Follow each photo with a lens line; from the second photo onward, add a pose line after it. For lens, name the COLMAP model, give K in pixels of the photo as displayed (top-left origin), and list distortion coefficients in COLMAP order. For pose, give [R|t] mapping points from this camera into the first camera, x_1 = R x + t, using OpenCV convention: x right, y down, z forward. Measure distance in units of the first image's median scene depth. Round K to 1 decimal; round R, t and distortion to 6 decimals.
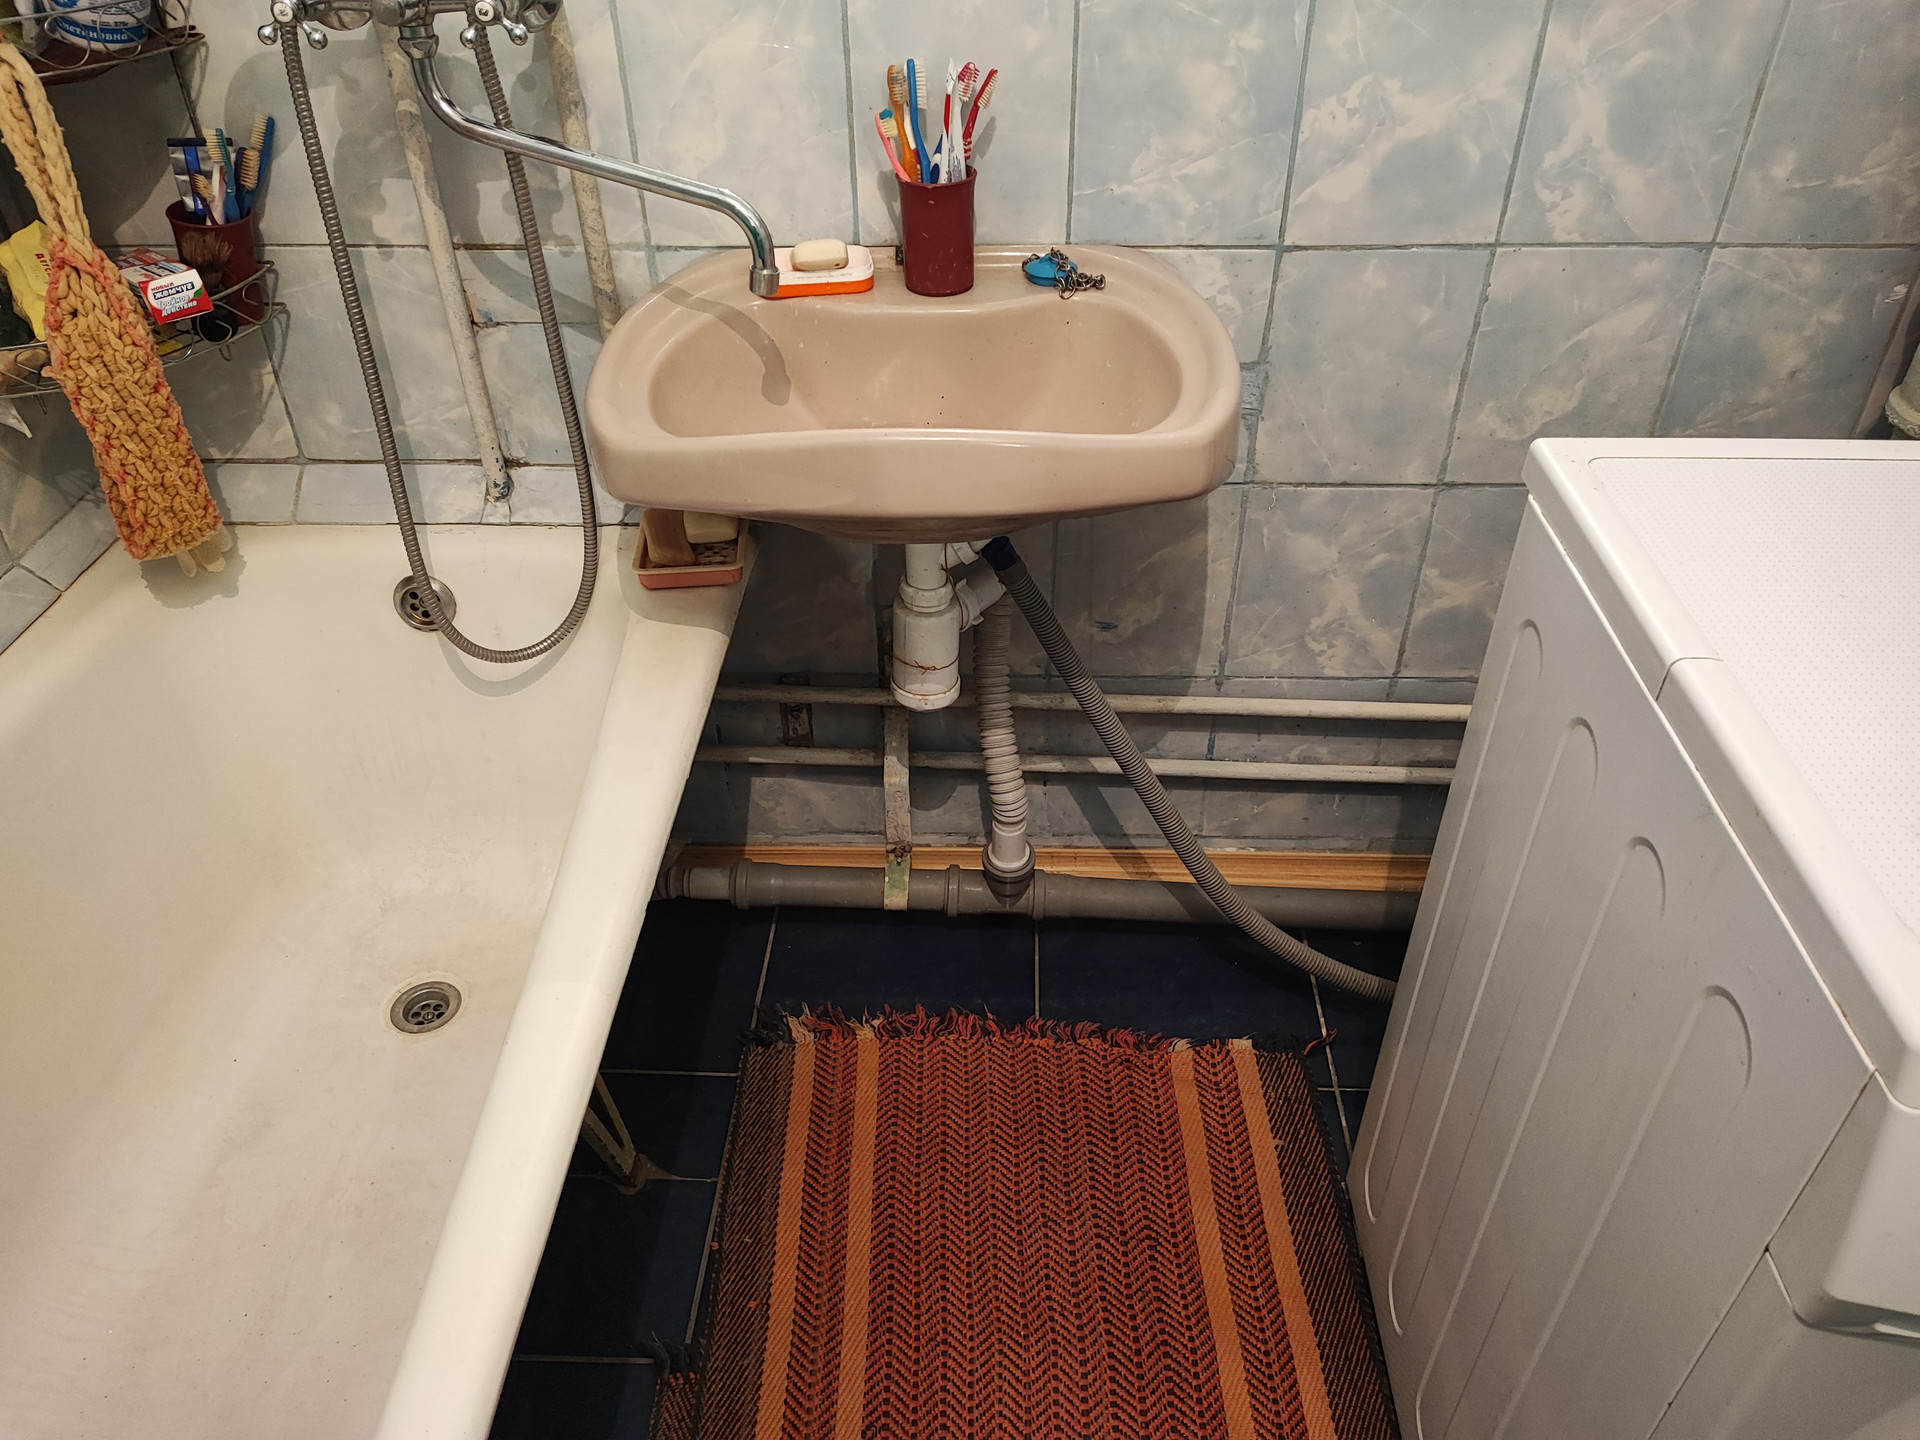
lens RADIAL K [[1393.1, 0, 957.2], [0, 1393.1, 727.4], [0, 0, 1]] dist [0.059728, -0.079473]
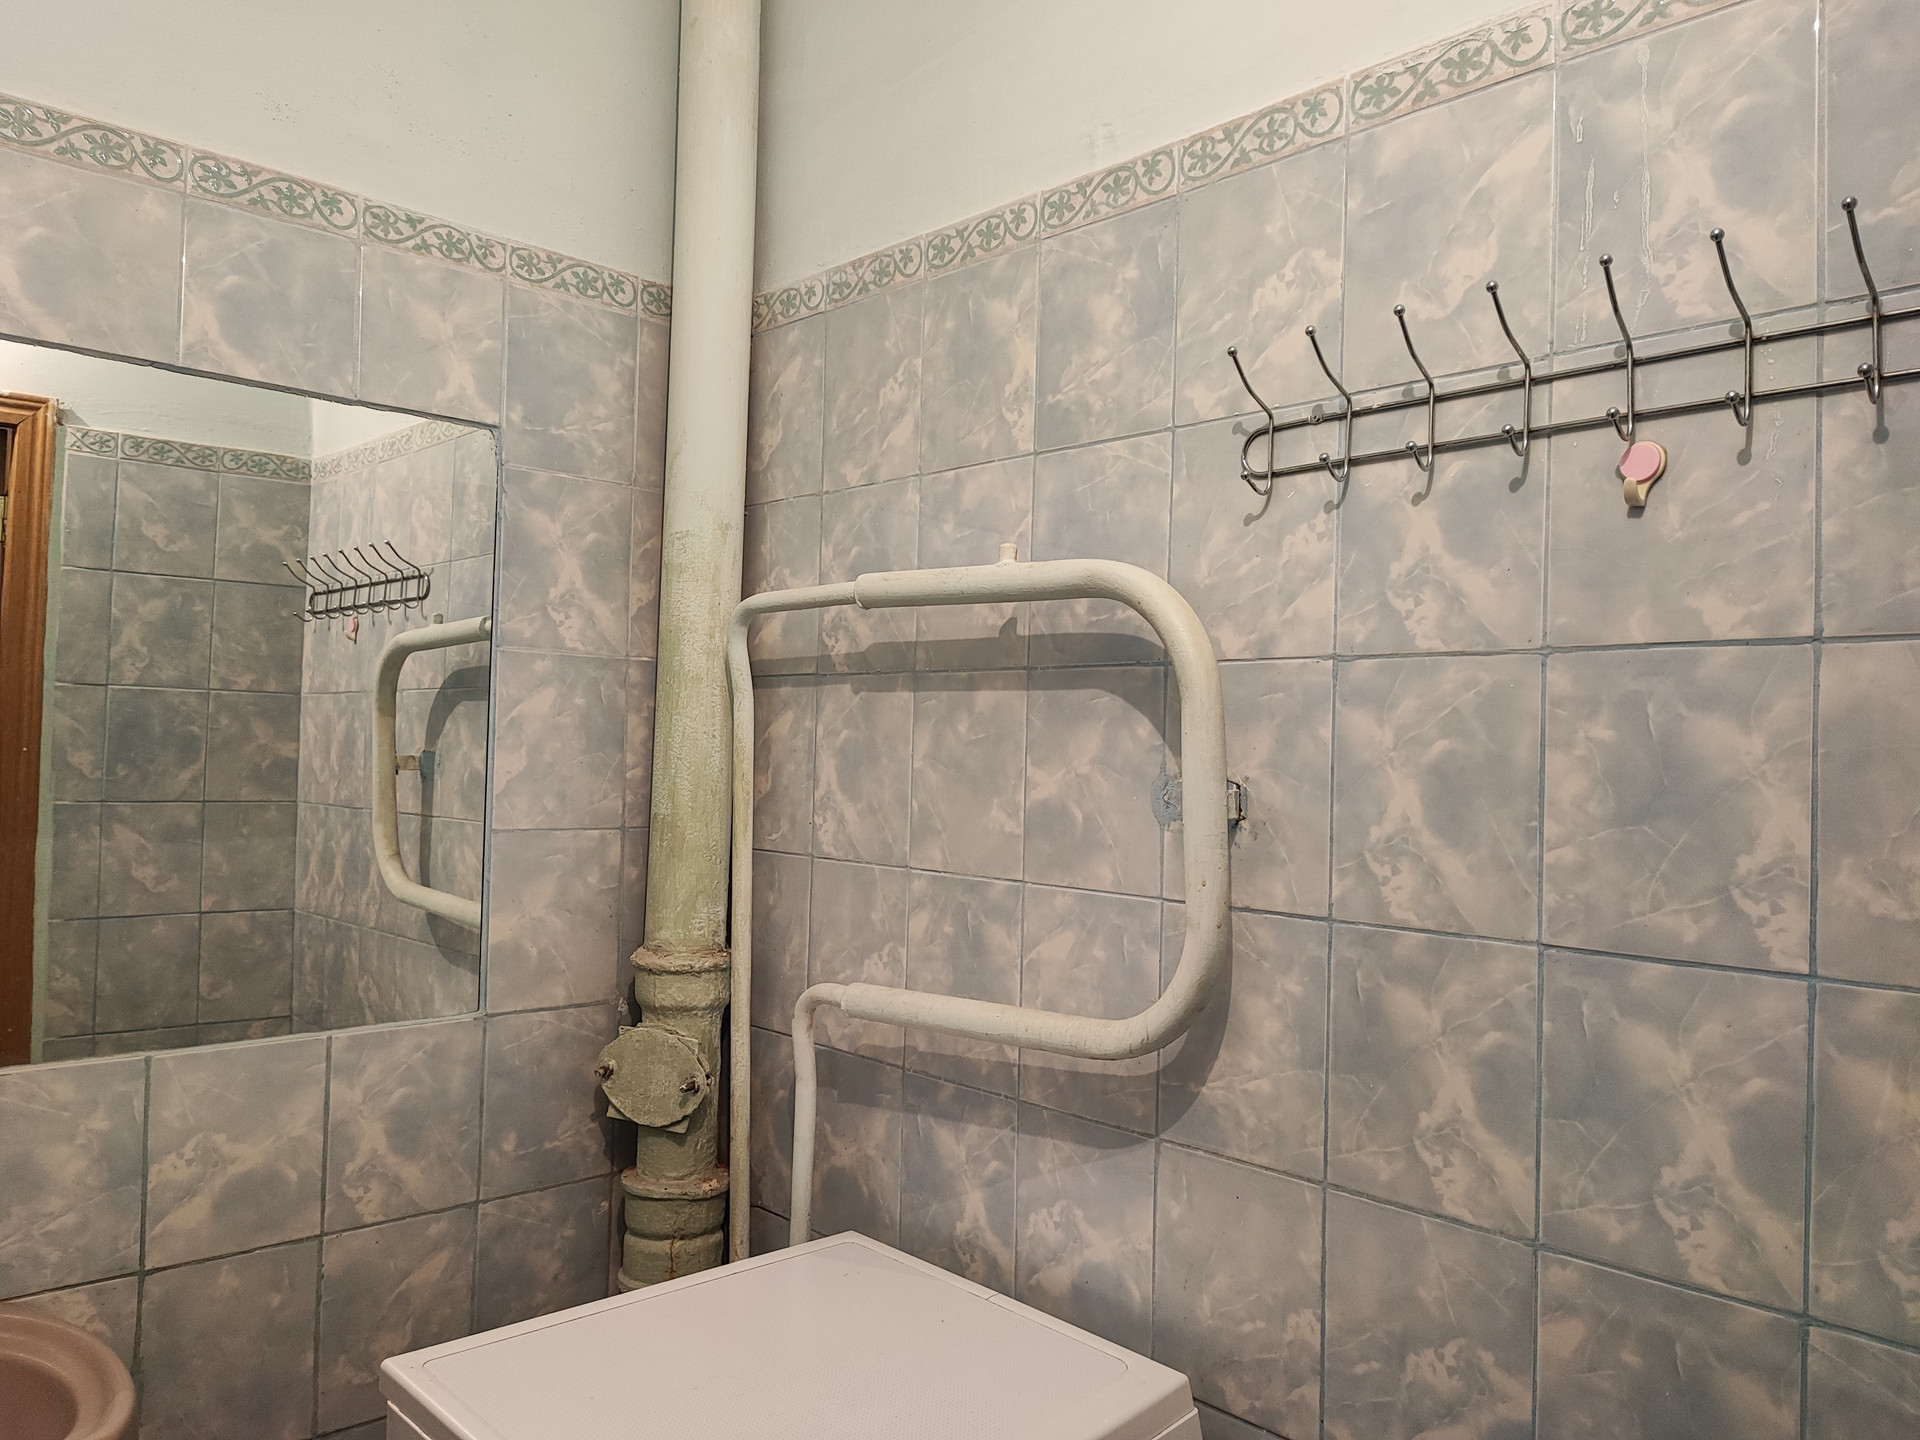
lens RADIAL K [[1393.1, 0, 957.2], [0, 1393.1, 727.4], [0, 0, 1]] dist [0.059728, -0.079473]
pose [[0.704754, 0.043802, 0.708099, -0.149194], [0.404417, 0.795245, -0.451699, 0.113026], [-0.582897, 0.604704, 0.542738, -0.342734]]
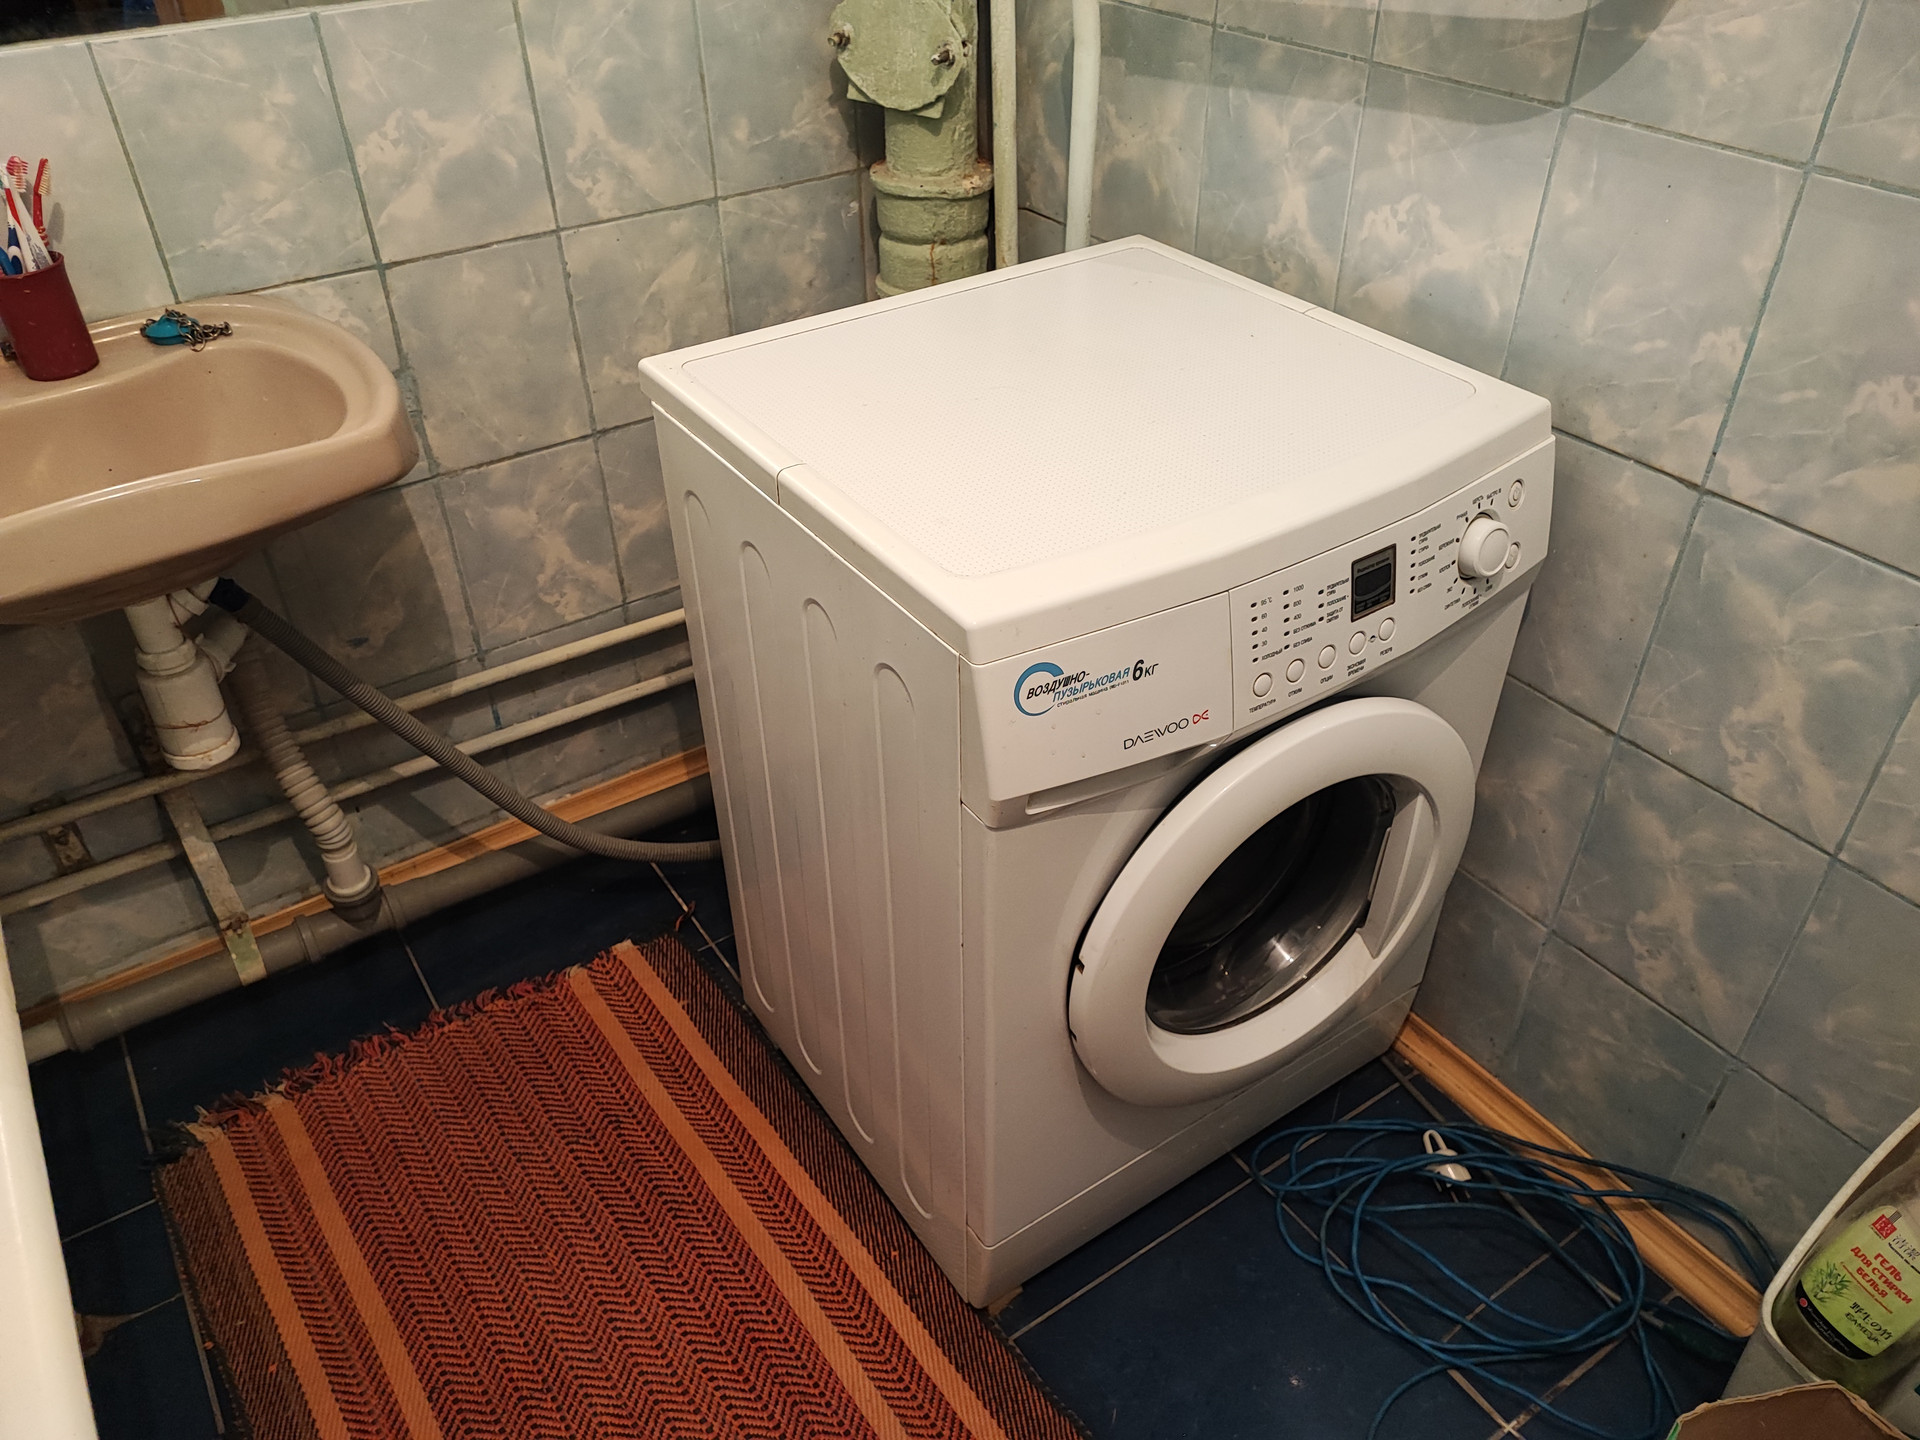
lens RADIAL K [[1393.1, 0, 957.2], [0, 1393.1, 727.4], [0, 0, 1]] dist [0.059728, -0.079473]
pose [[0.806820, -0.357021, 0.470719, -0.060203], [0.363274, 0.928129, 0.081290, 0.078432], [-0.465911, 0.105414, 0.878530, -0.172523]]
